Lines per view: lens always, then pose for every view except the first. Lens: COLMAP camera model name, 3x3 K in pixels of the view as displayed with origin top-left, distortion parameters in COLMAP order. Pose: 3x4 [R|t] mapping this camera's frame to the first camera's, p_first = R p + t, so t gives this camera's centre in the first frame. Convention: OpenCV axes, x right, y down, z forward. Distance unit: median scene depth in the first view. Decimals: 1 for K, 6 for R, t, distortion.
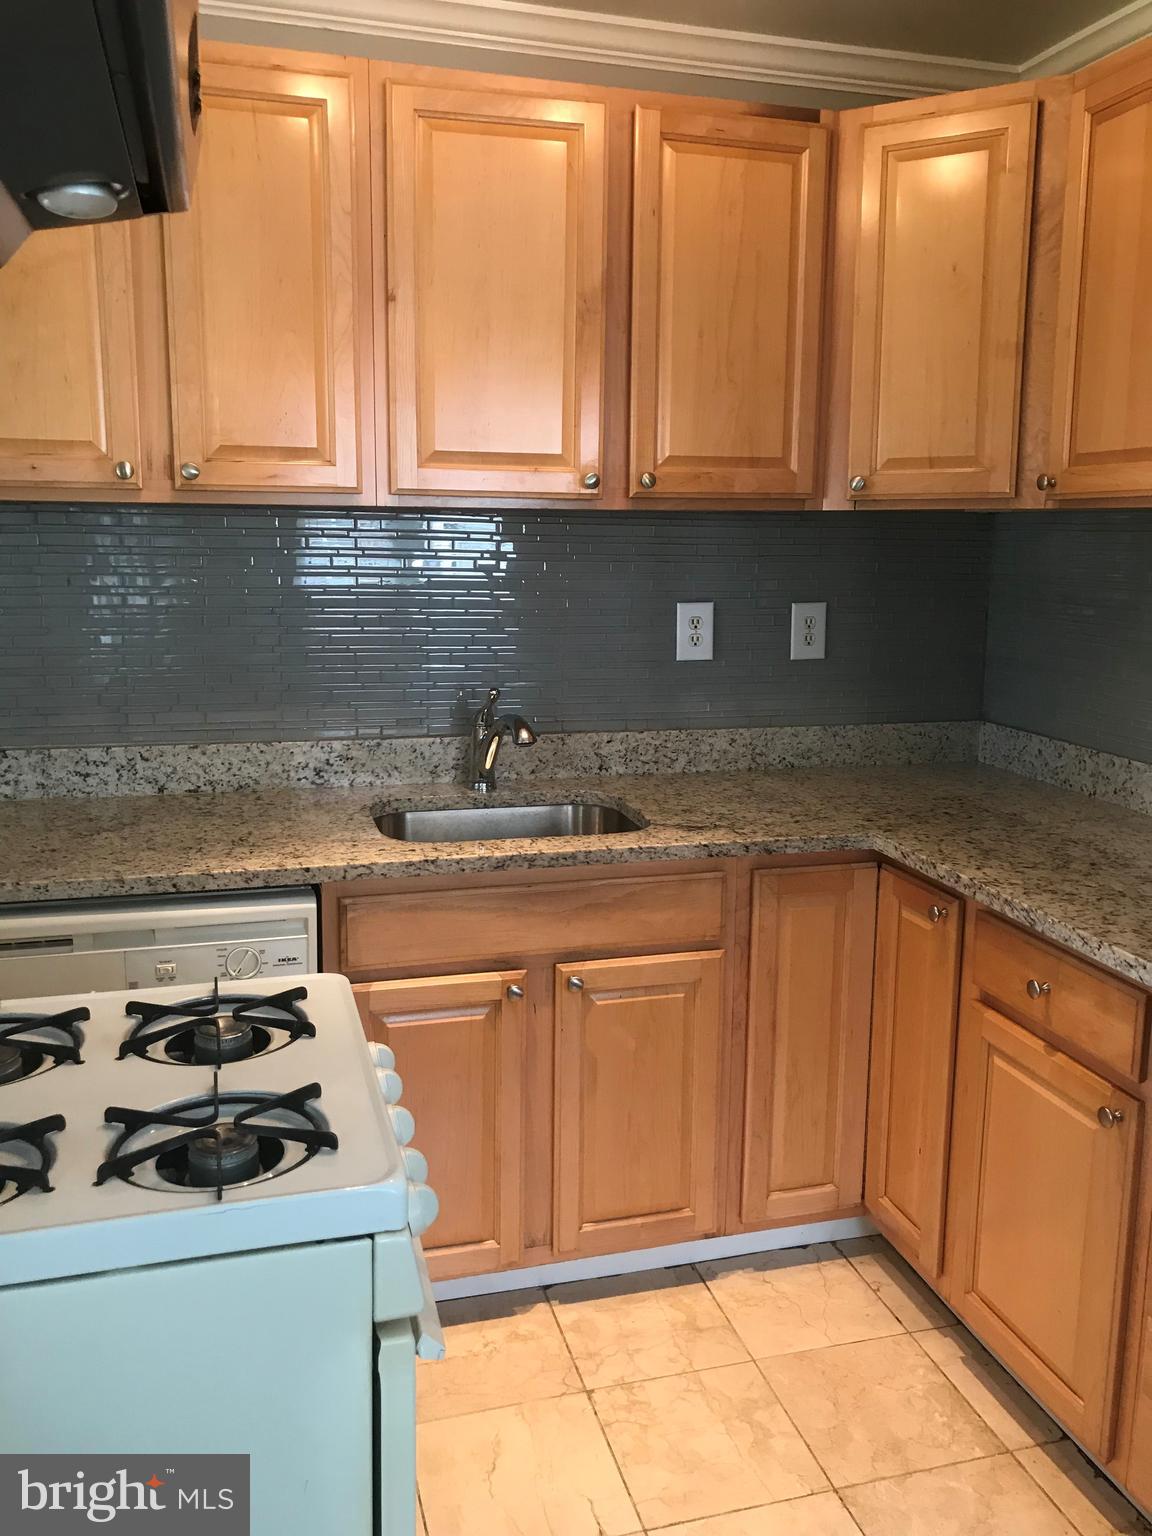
lens RADIAL K [[1266.6, 0, 576.0], [0, 1266.6, 768.0], [0, 0, 1]] dist [0.046838, -0.076342]
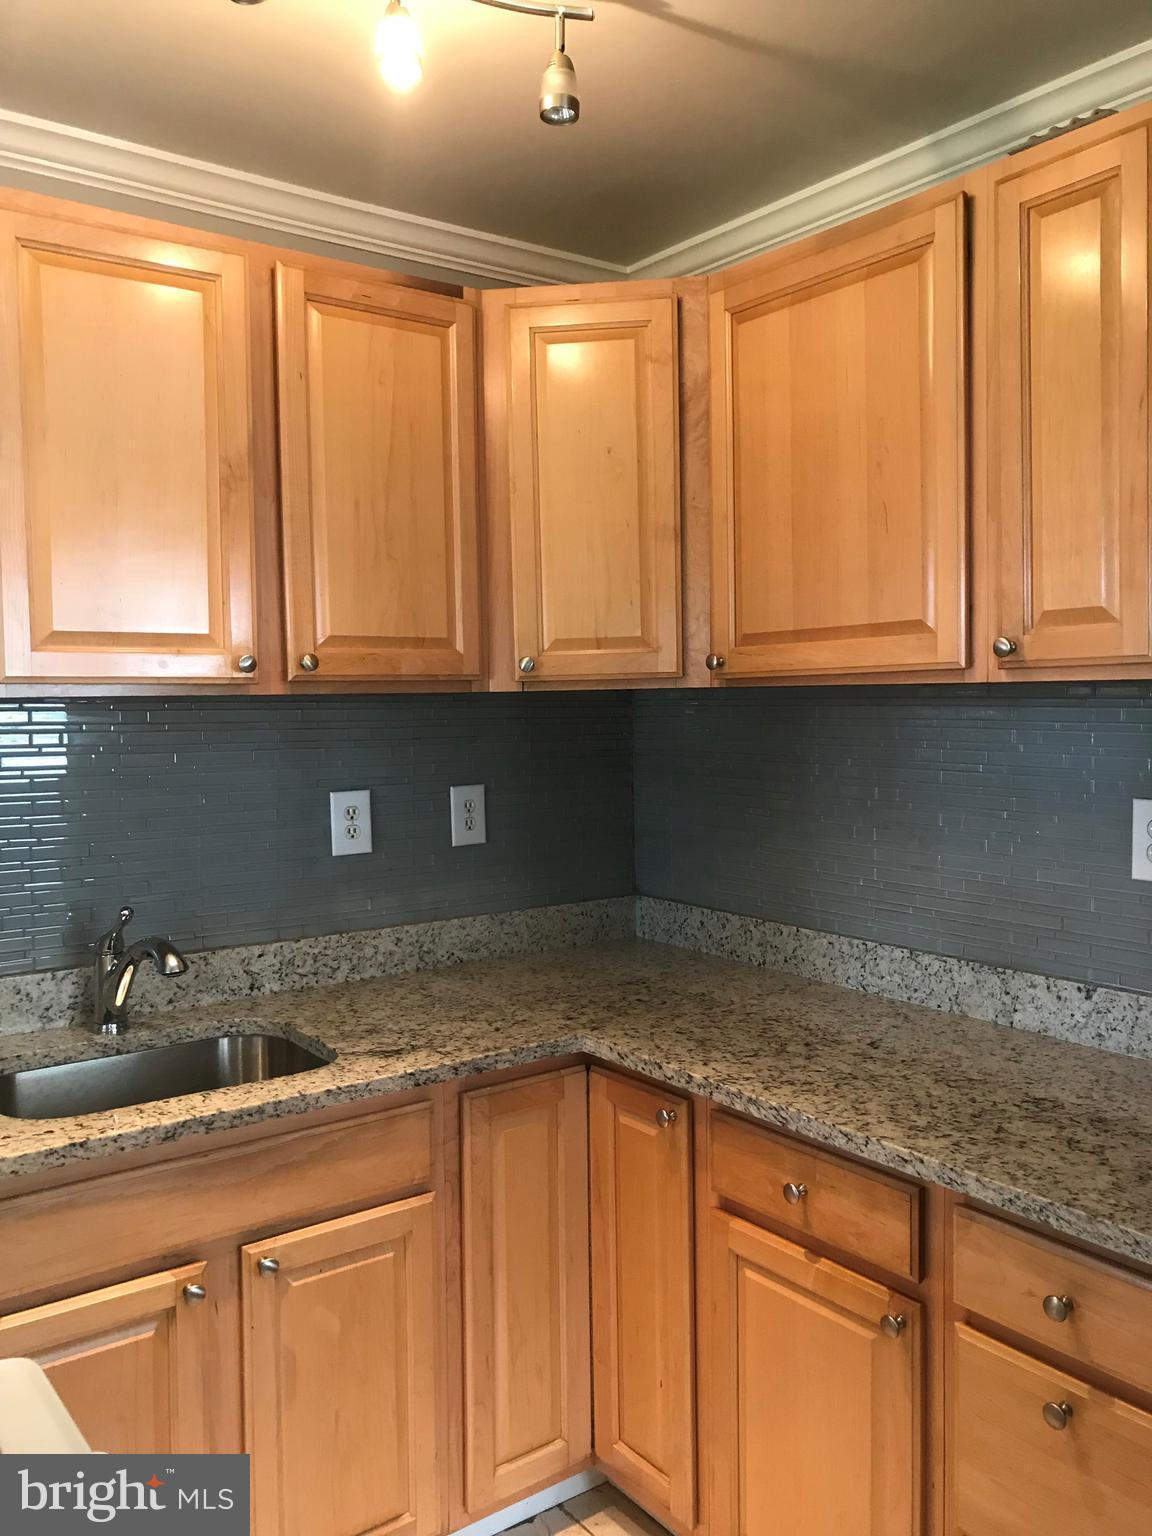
lens RADIAL K [[1266.6, 0, 576.0], [0, 1266.6, 768.0], [0, 0, 1]] dist [0.046838, -0.076342]
pose [[0.929608, -0.042197, 0.366127, -0.100056], [0.086696, 0.990584, -0.105955, -0.043237], [-0.358208, 0.130238, 0.924513, 0.122121]]
